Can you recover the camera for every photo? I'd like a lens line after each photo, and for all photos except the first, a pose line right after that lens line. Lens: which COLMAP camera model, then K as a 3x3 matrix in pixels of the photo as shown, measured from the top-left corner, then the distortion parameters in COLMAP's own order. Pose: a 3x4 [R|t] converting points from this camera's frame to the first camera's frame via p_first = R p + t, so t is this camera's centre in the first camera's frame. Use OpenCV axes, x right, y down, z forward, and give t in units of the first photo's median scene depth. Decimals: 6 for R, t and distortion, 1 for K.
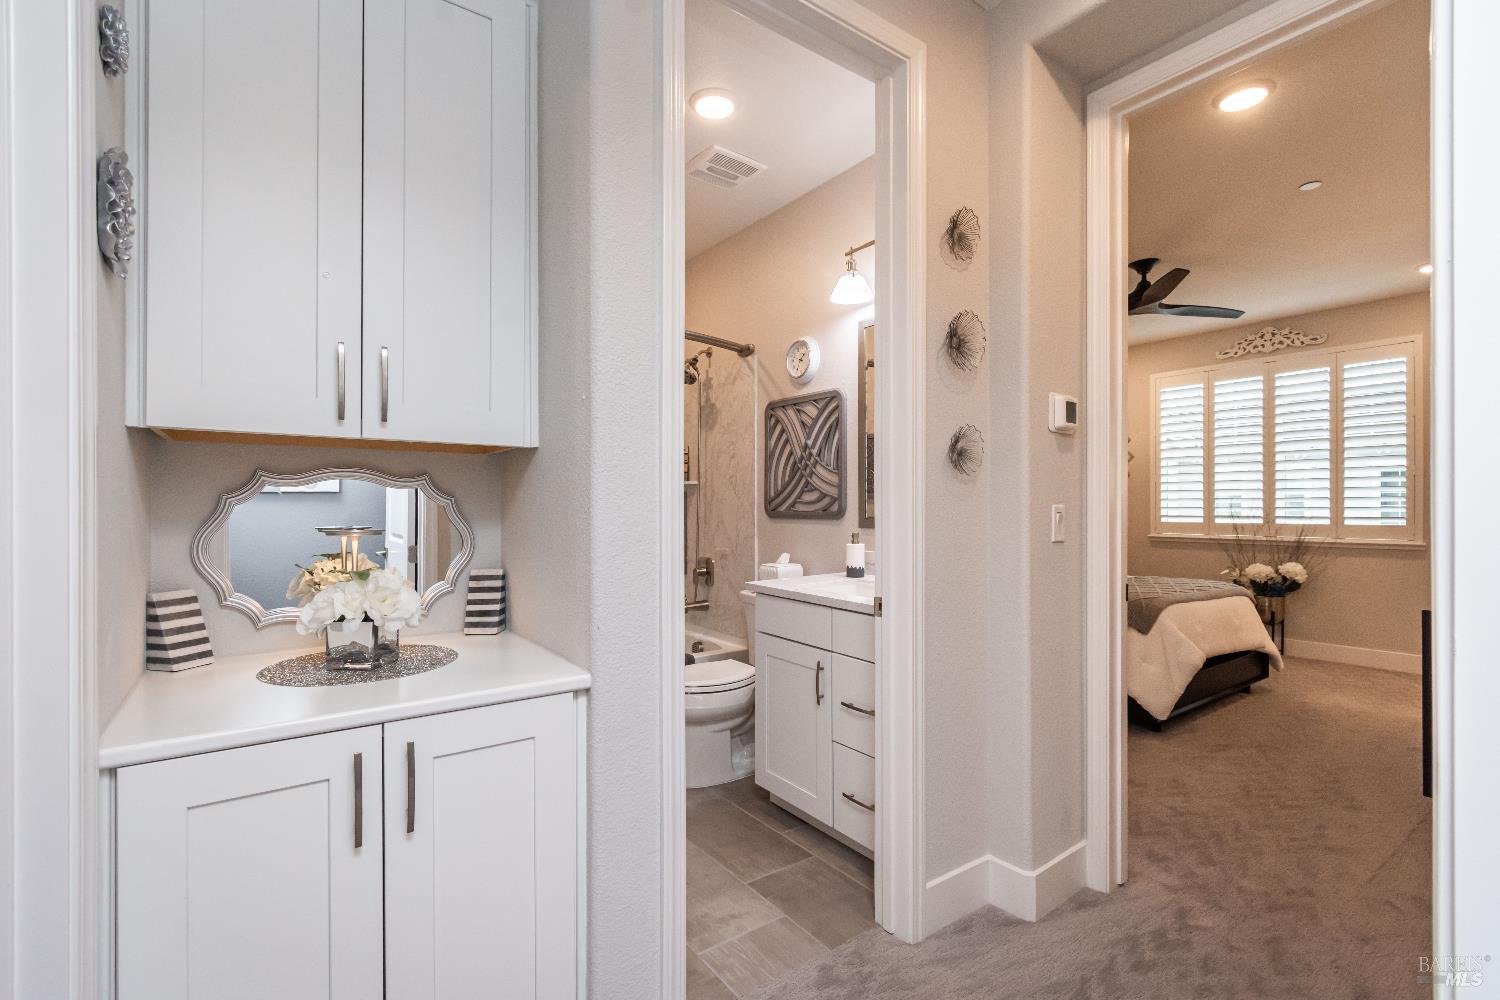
lens RADIAL K [[666.8, 0, 751.8], [0, 666.8, 504.2], [0, 0, 1]] dist [-0.001721, -0.000235]
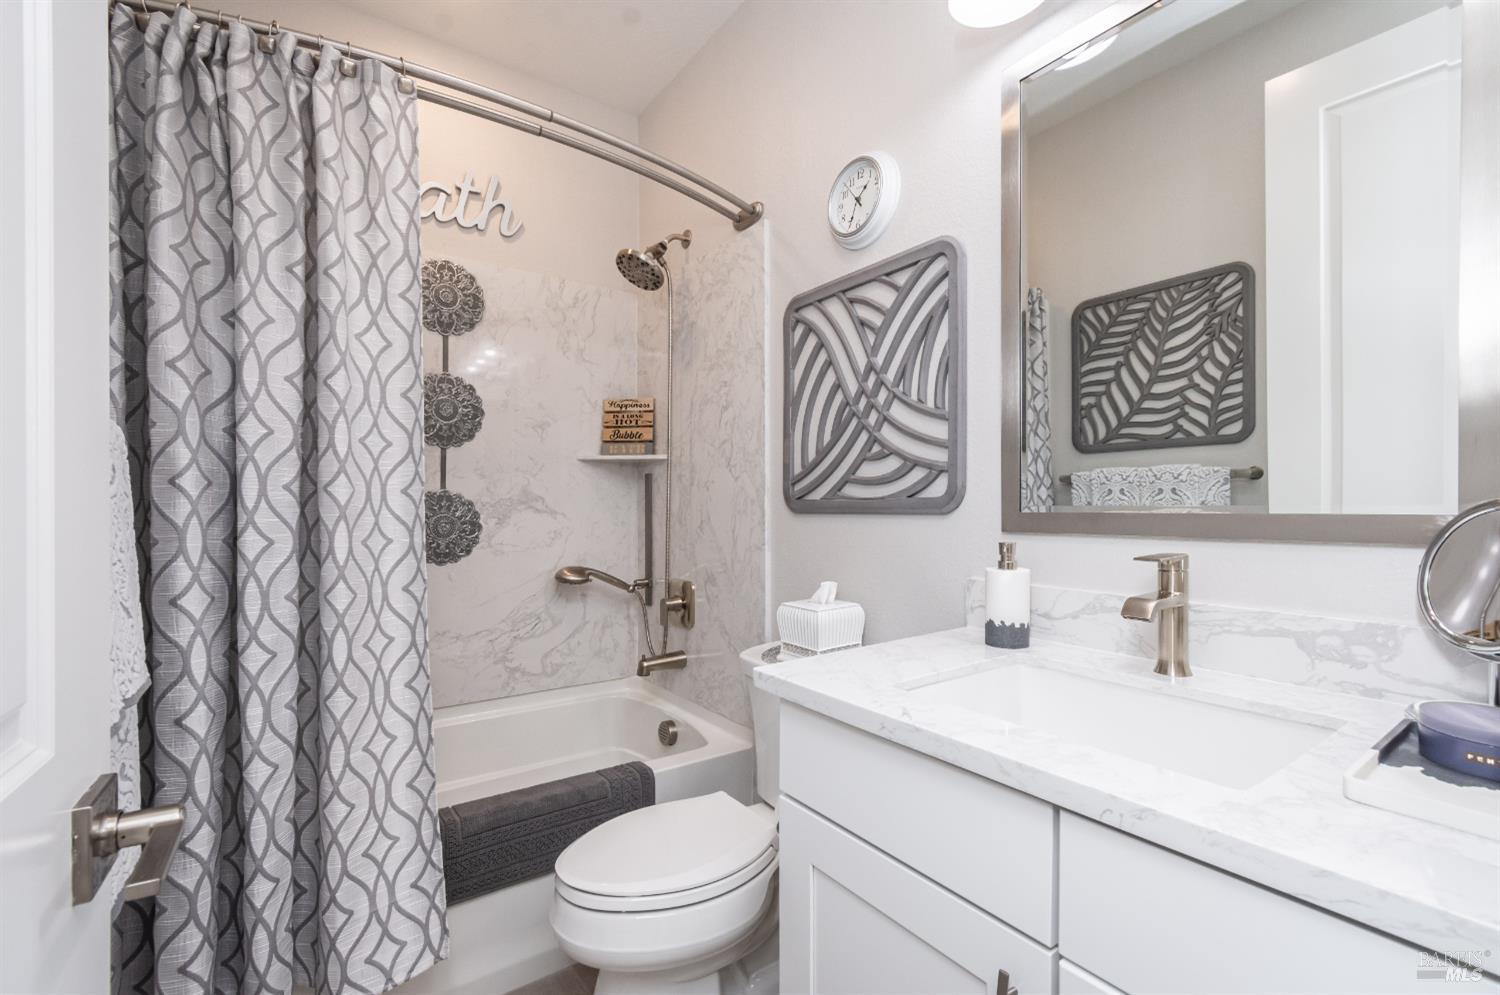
lens RADIAL K [[666.8, 0, 753.9], [0, 666.8, 507.1], [0, 0, 1]] dist [-0.001721, -0.000235]
pose [[0.999980, -0.001741, 0.006077, -0.008439], [0.001733, 0.999998, 0.001320, 0.015515], [-0.006080, -0.001309, 0.999981, 0.470021]]
